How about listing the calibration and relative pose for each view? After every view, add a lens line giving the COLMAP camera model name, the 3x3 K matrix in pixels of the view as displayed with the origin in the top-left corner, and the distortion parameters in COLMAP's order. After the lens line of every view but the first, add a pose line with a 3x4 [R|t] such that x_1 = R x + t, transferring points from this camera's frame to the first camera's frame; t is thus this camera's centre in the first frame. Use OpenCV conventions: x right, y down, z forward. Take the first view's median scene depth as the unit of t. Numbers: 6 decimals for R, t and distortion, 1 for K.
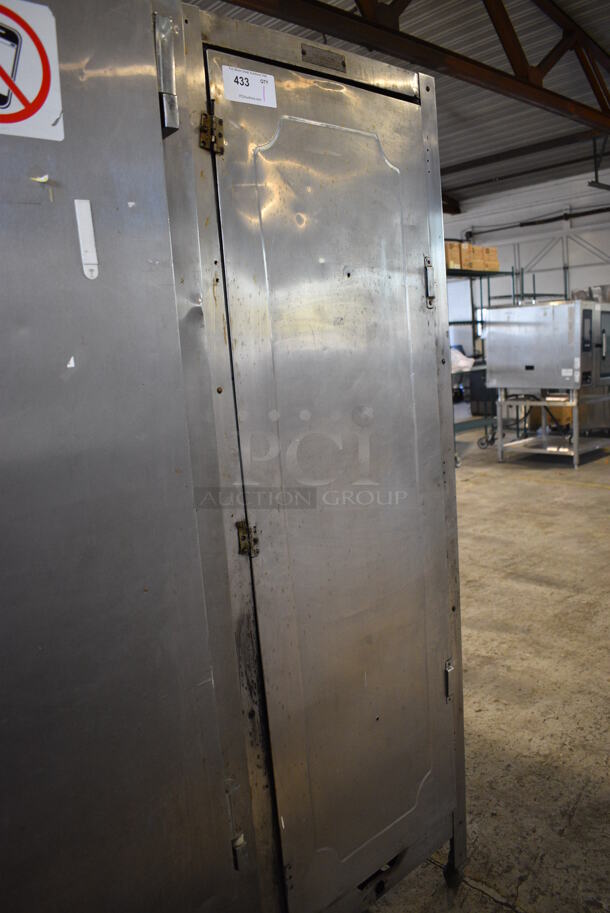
lens RADIAL K [[706.3, 0, 305.2], [0, 706.3, 456.1], [0, 0, 1]] dist [-0.100033, 0.015124]
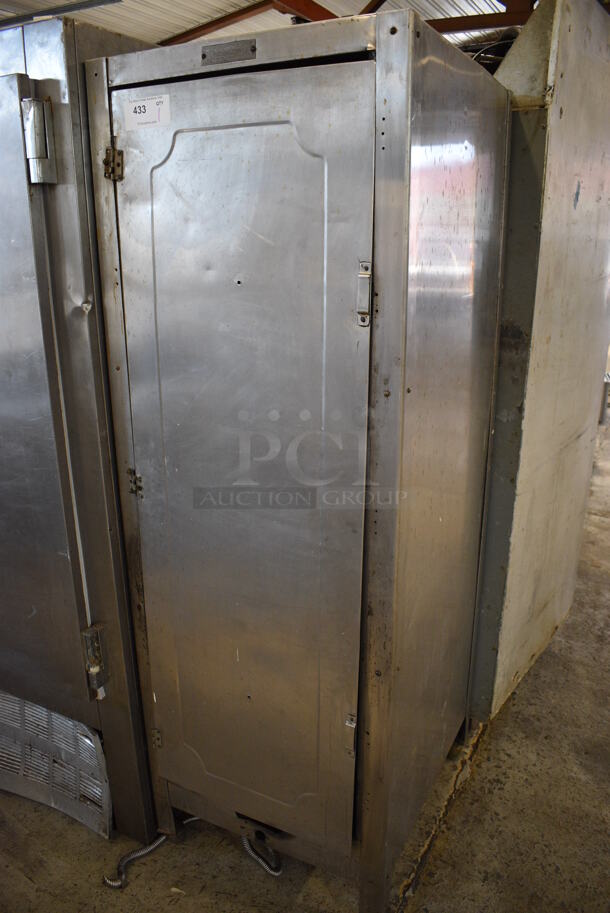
lens RADIAL K [[706.3, 0, 304.8], [0, 706.3, 456.5], [0, 0, 1]] dist [-0.100033, 0.015124]
pose [[0.354106, 0.360517, -0.862923, 1.212812], [-0.169175, 0.932181, 0.320030, -0.426410], [0.919777, 0.032661, 0.391081, 0.836869]]
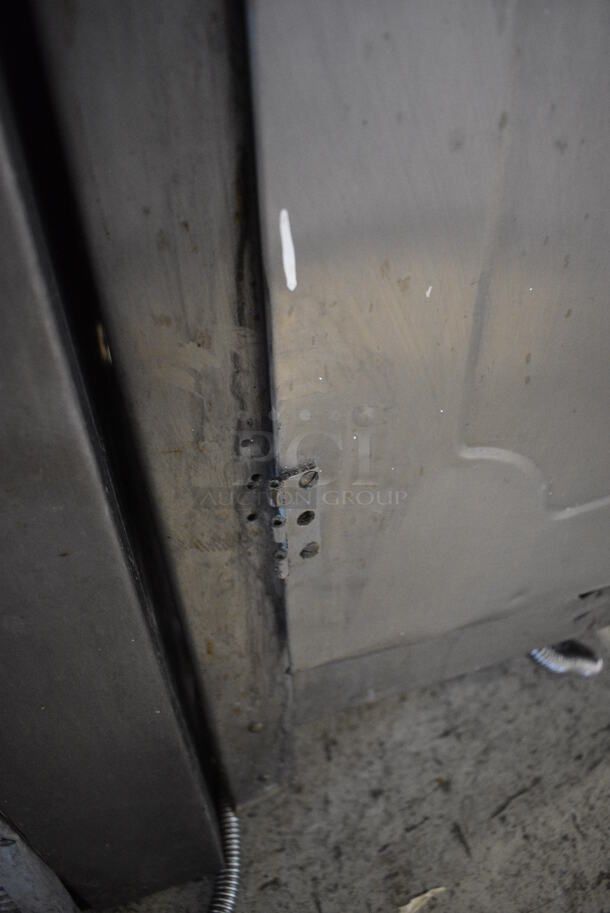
lens RADIAL K [[706.3, 0, 304.9], [0, 706.3, 453.9], [0, 0, 1]] dist [-0.100033, 0.015124]
pose [[0.904284, 0.336045, -0.263334, 0.026907], [-0.121106, 0.793376, 0.596564, 0.542597], [0.409395, -0.507571, 0.758134, 0.969943]]
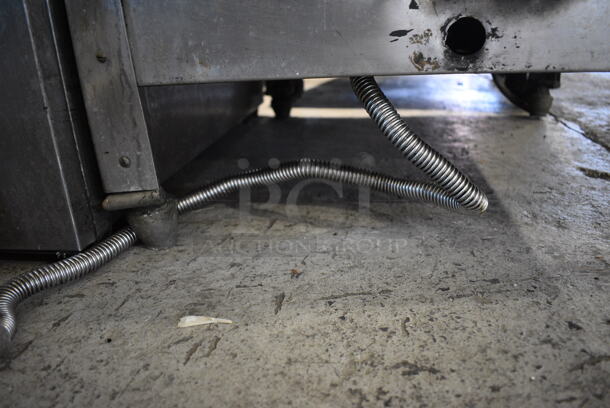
lens RADIAL K [[471.9, 0, 305.6], [0, 471.9, 201.8], [0, 0, 1]] dist [-0.100033, 0.015124]
pose [[0.630343, 0.325084, -0.704974, 0.341479], [-0.126693, 0.939003, 0.319722, 0.908597], [0.765909, -0.112219, 0.633080, 1.075780]]
